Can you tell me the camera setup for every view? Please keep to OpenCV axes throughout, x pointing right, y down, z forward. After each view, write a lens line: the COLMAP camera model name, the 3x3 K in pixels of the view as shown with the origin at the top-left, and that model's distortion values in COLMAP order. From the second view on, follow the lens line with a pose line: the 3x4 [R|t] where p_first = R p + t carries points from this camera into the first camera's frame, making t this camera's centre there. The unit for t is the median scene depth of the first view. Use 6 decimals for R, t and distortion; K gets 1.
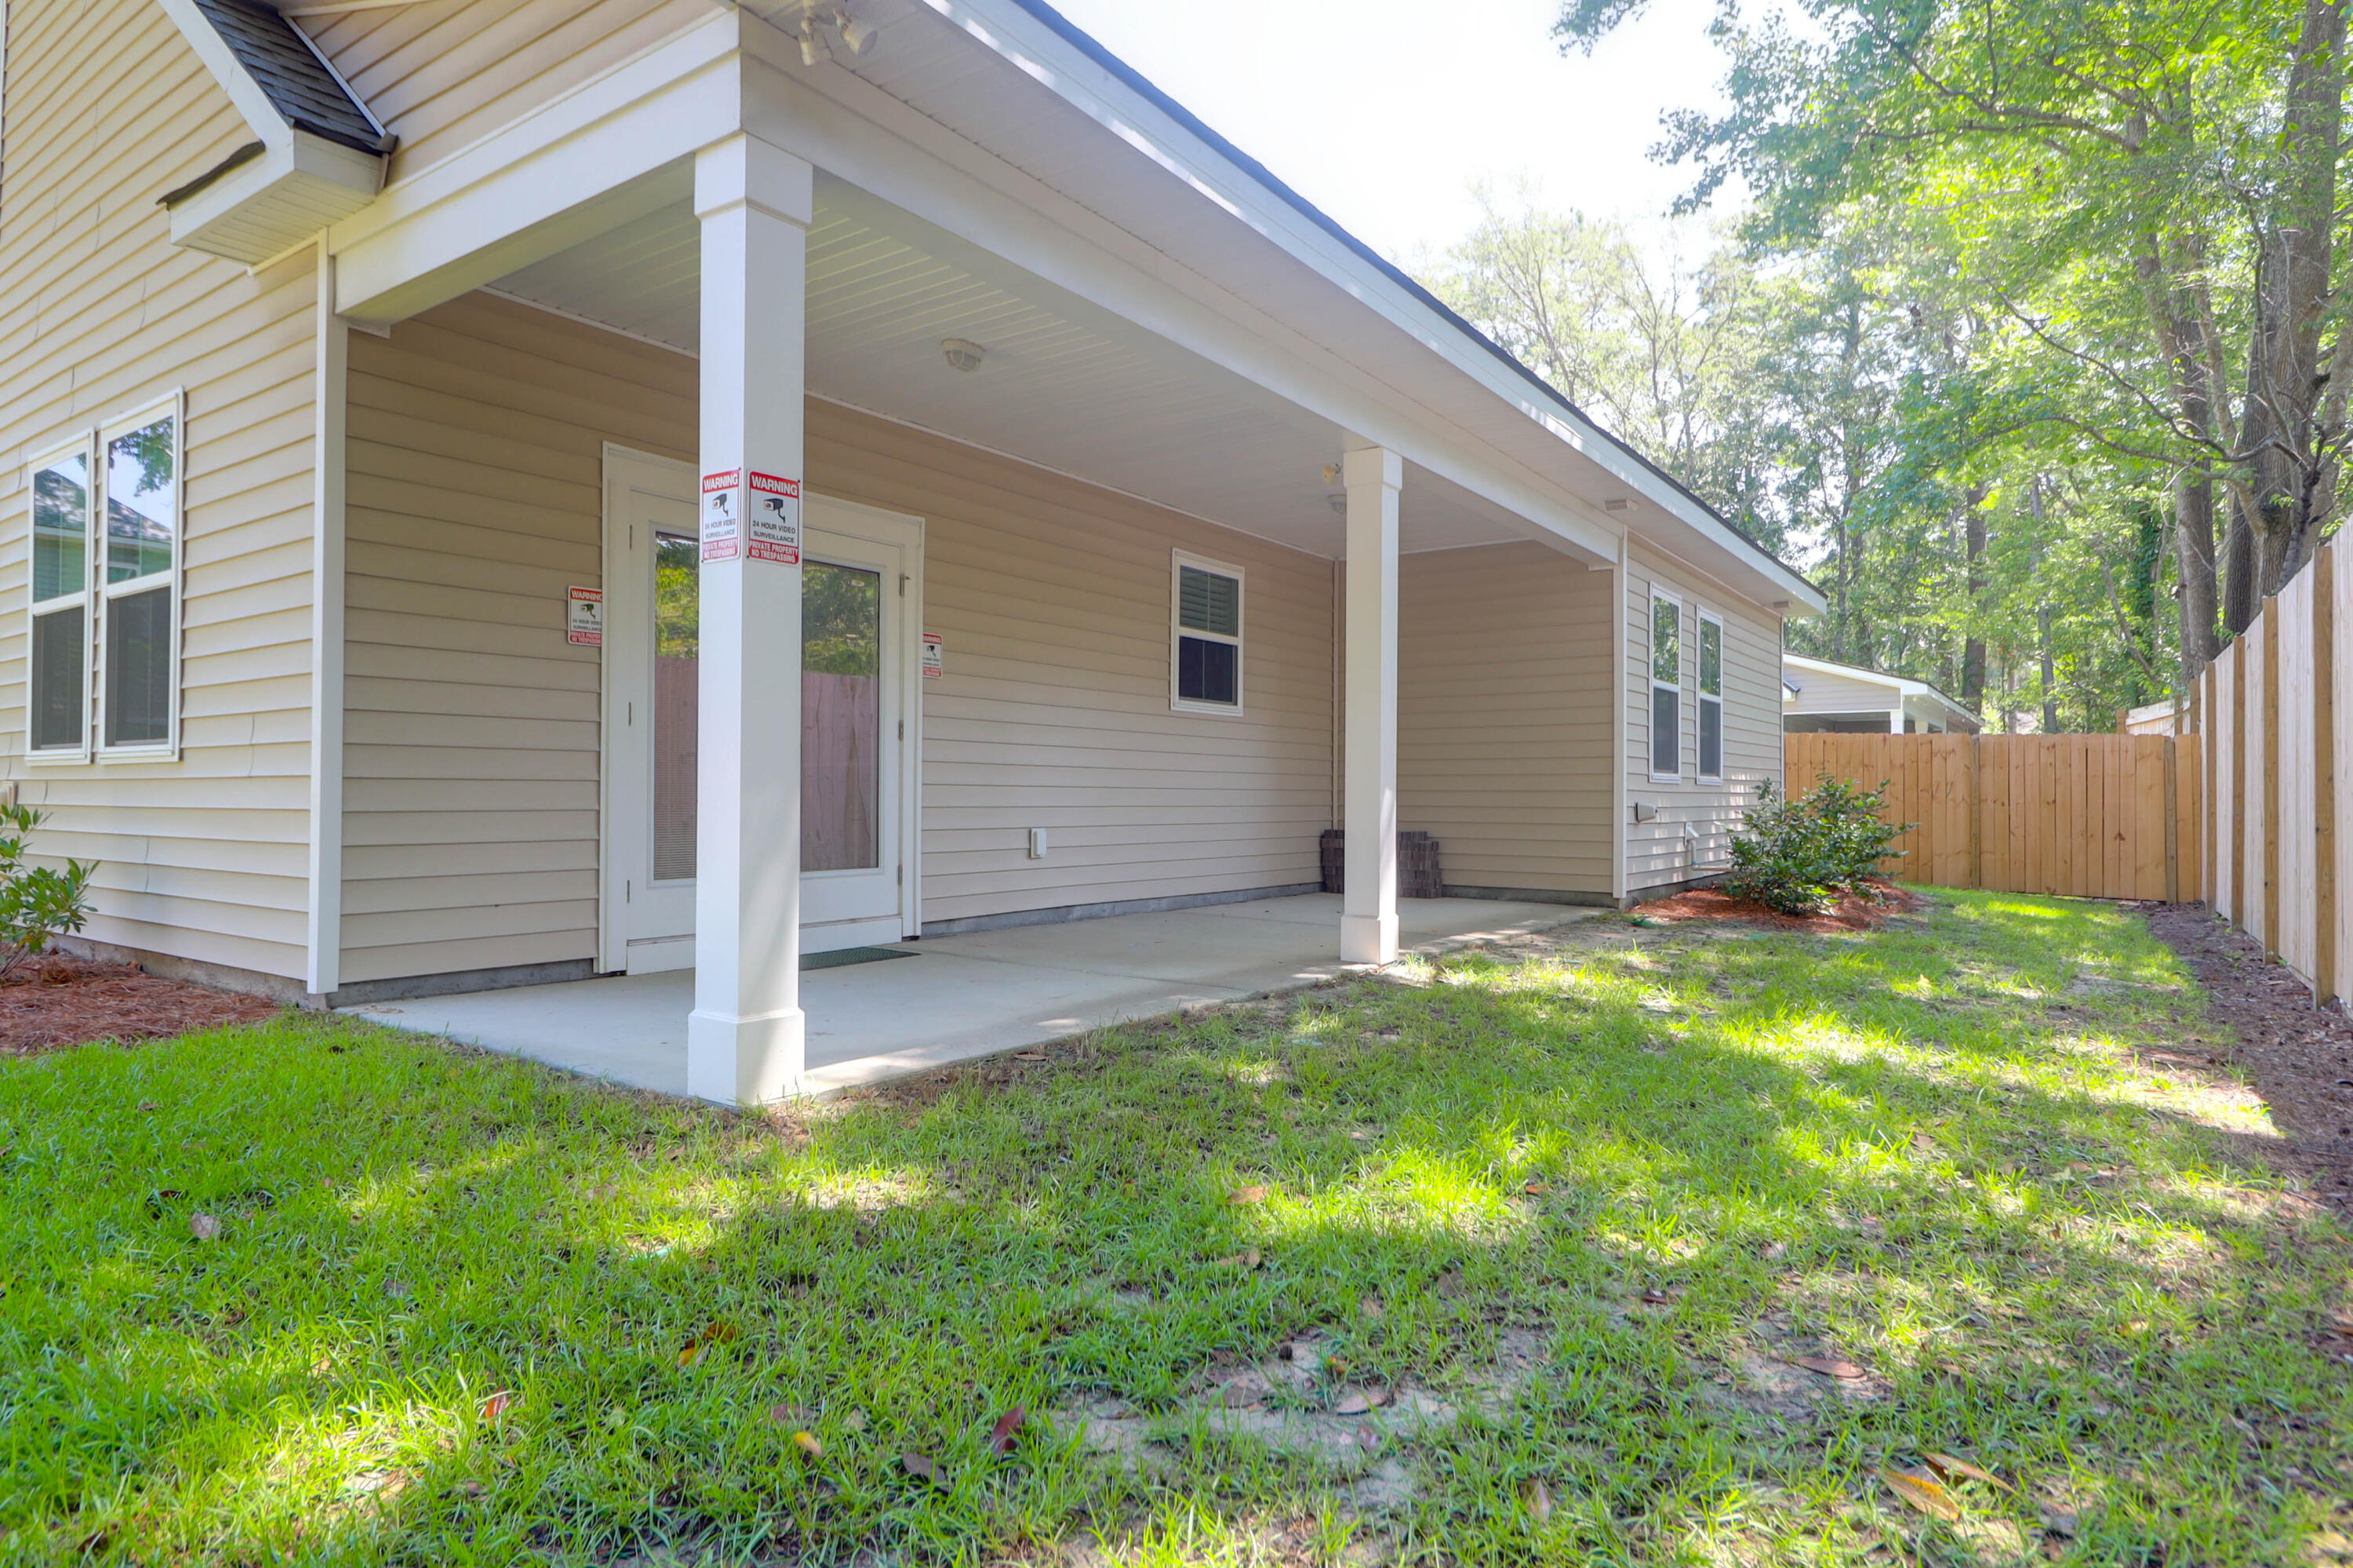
lens RADIAL K [[1320.7, 0, 1169.1], [0, 1320.7, 777.7], [0, 0, 1]] dist [0.002985, -0.001742]
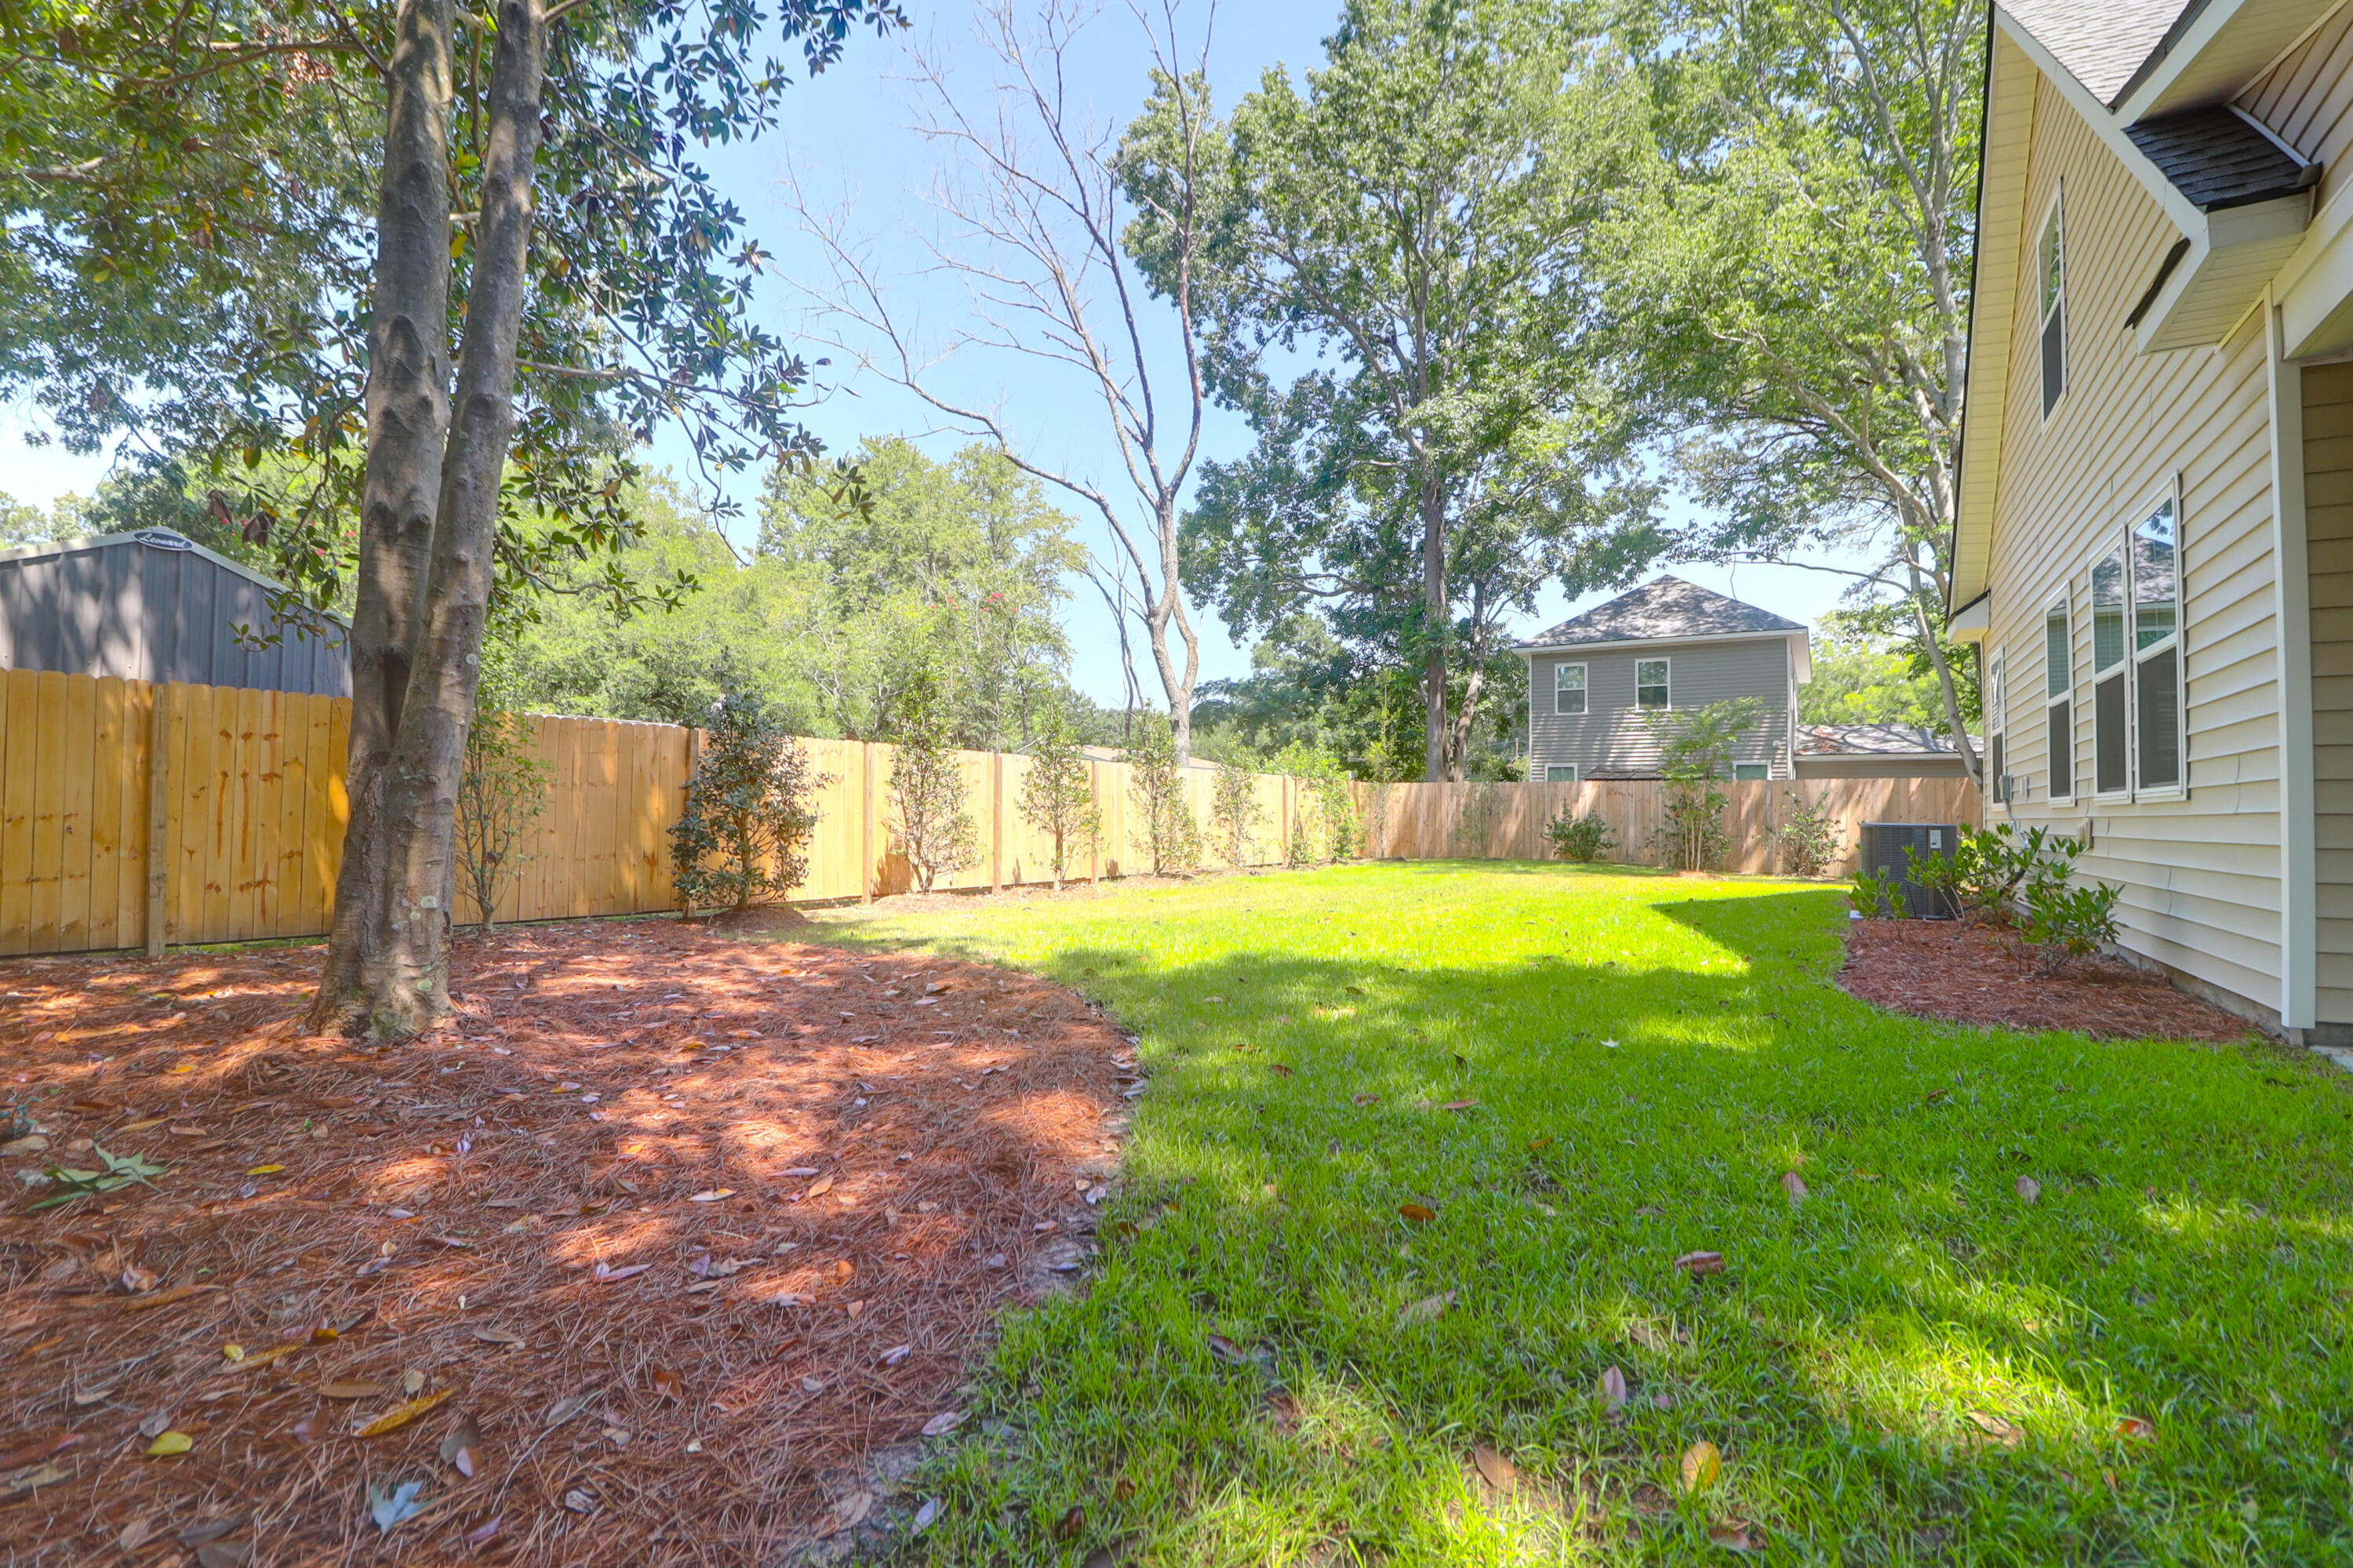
lens RADIAL K [[1088.9, 0, 1167.7], [0, 1088.9, 780.7], [0, 0, 1]] dist [-0.008649, -0.008381]
pose [[0.070552, -0.035438, -0.996878, 0.056099], [0.003604, 0.999371, -0.035272, 0.000058], [0.997502, -0.001105, 0.070635, 0.039998]]
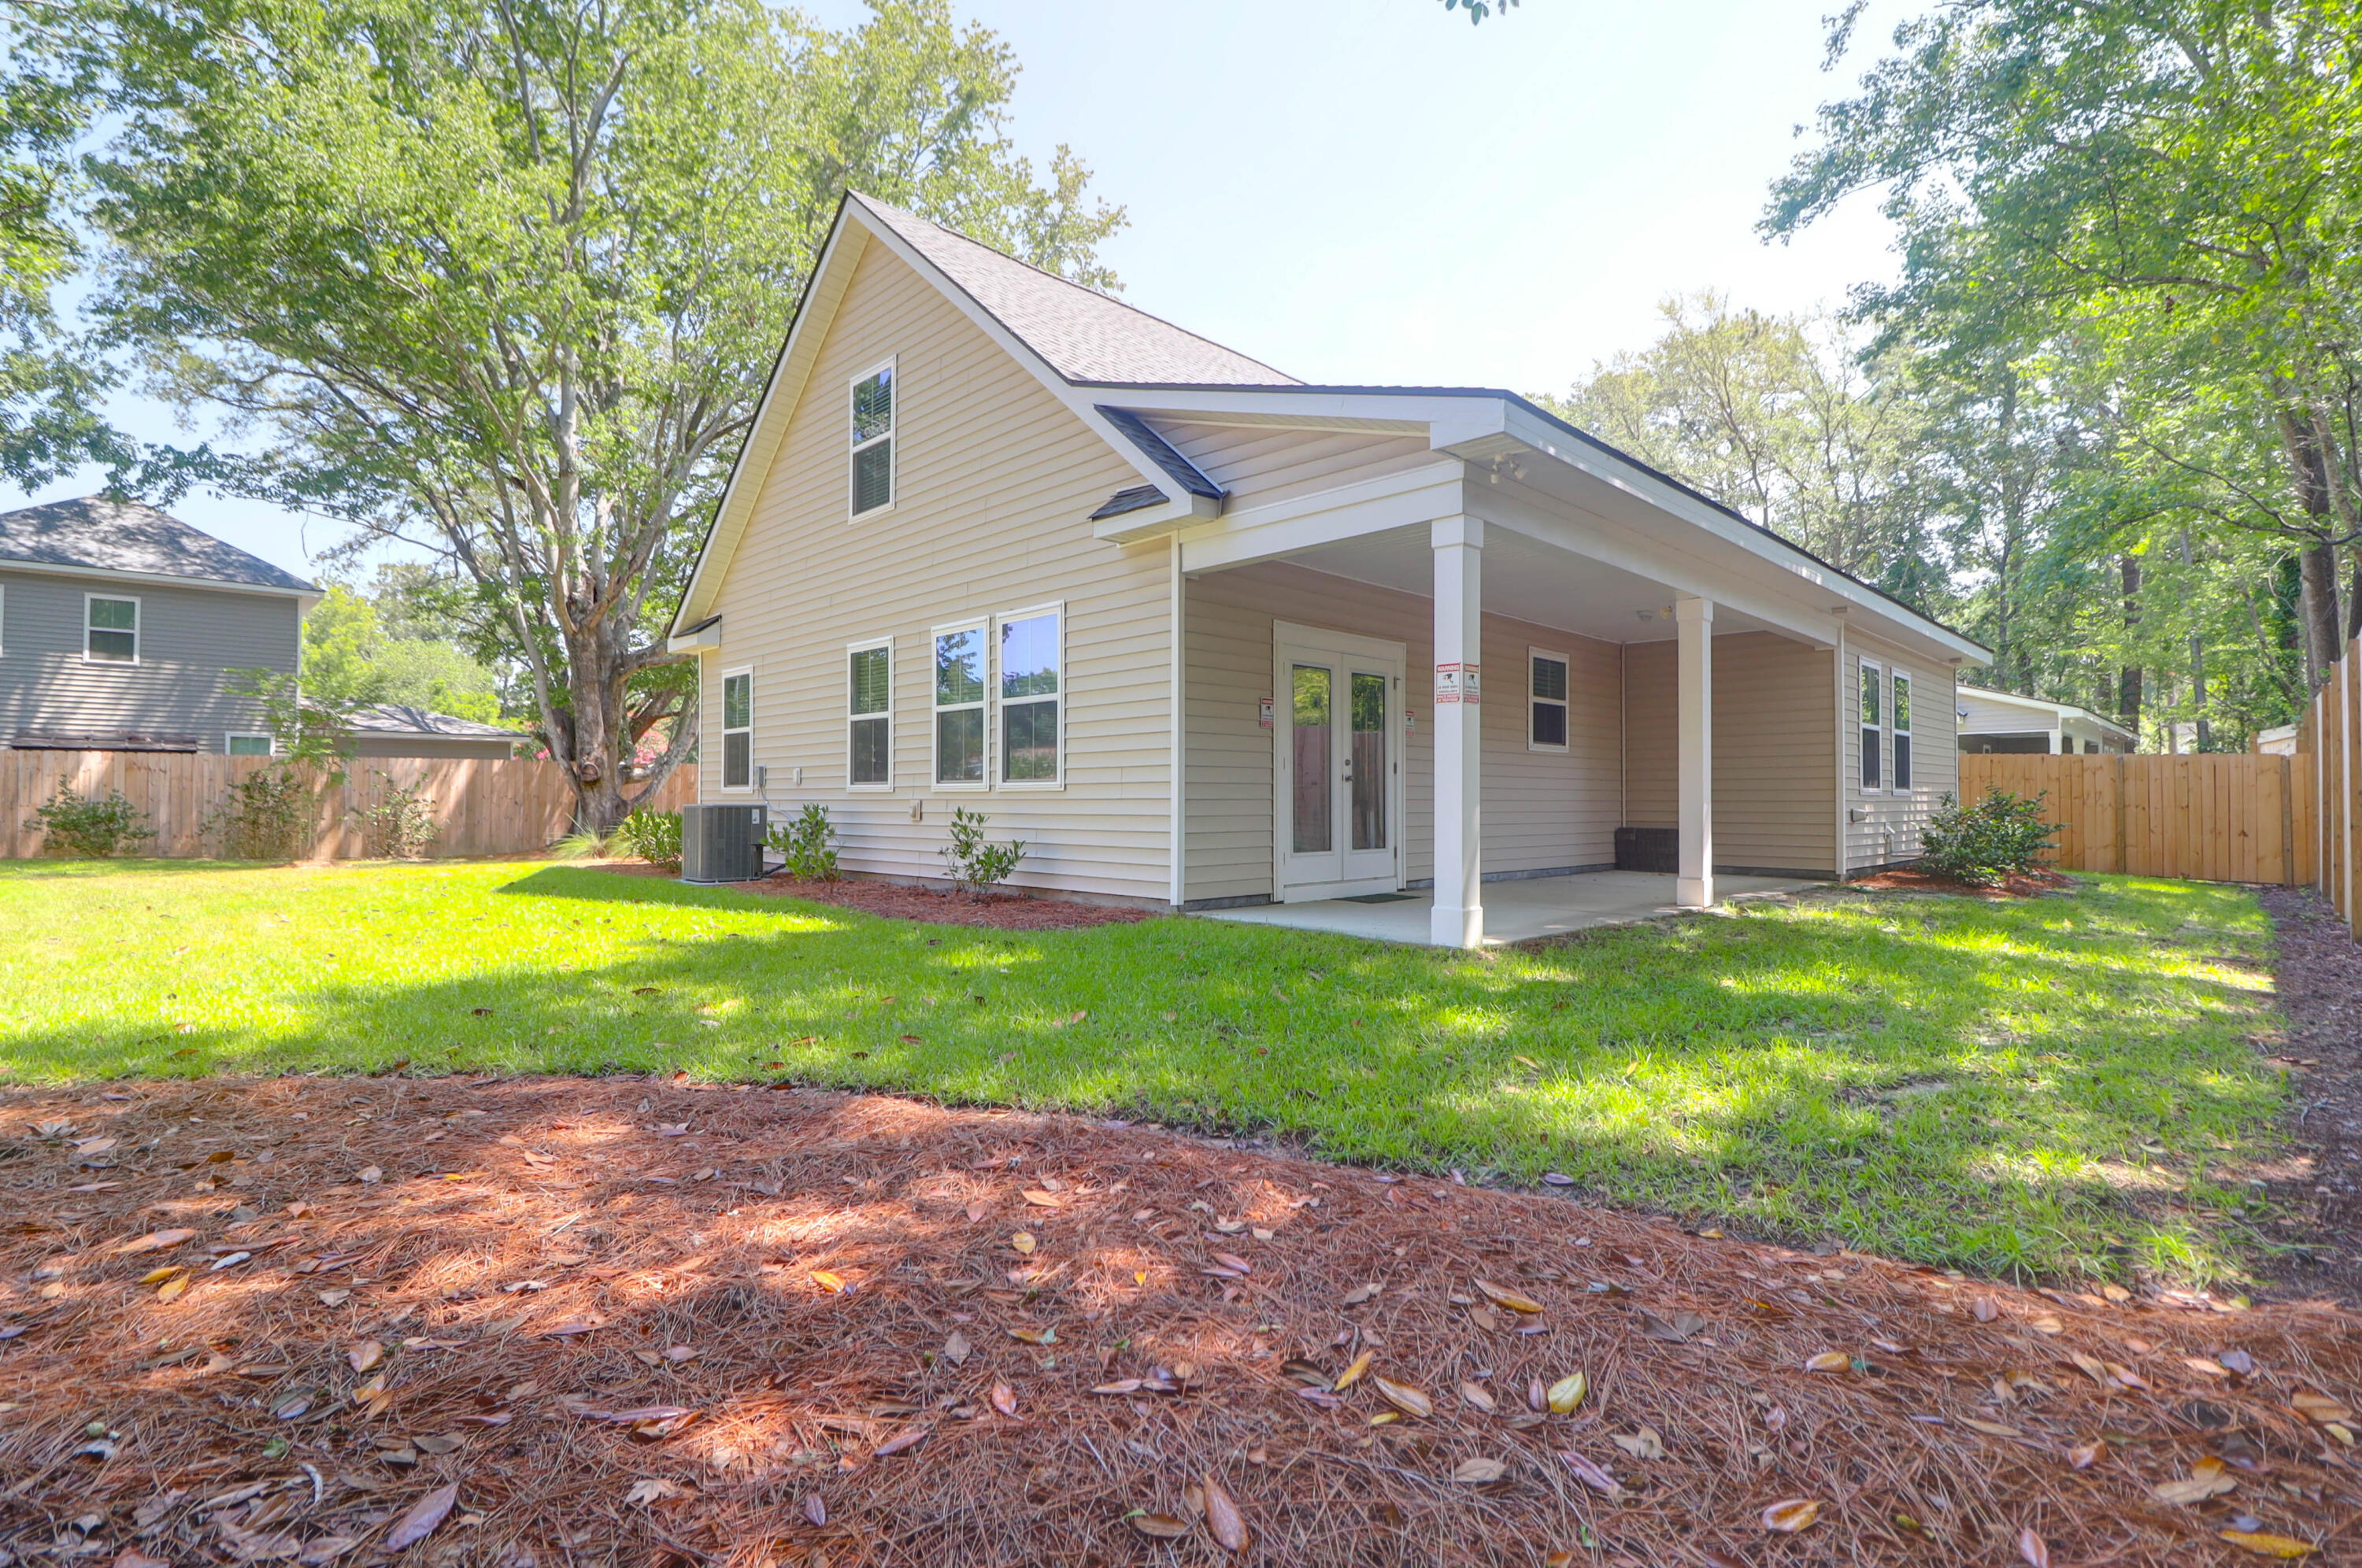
lens RADIAL K [[1092.9, 0, 1172.2], [0, 1092.9, 780.7], [0, 0, 1]] dist [-0.008649, -0.008381]
pose [[0.983102, -0.006699, -0.182934, -0.164493], [0.005597, 0.999963, -0.006537, -0.008612], [0.182971, 0.005403, 0.983103, -0.318722]]
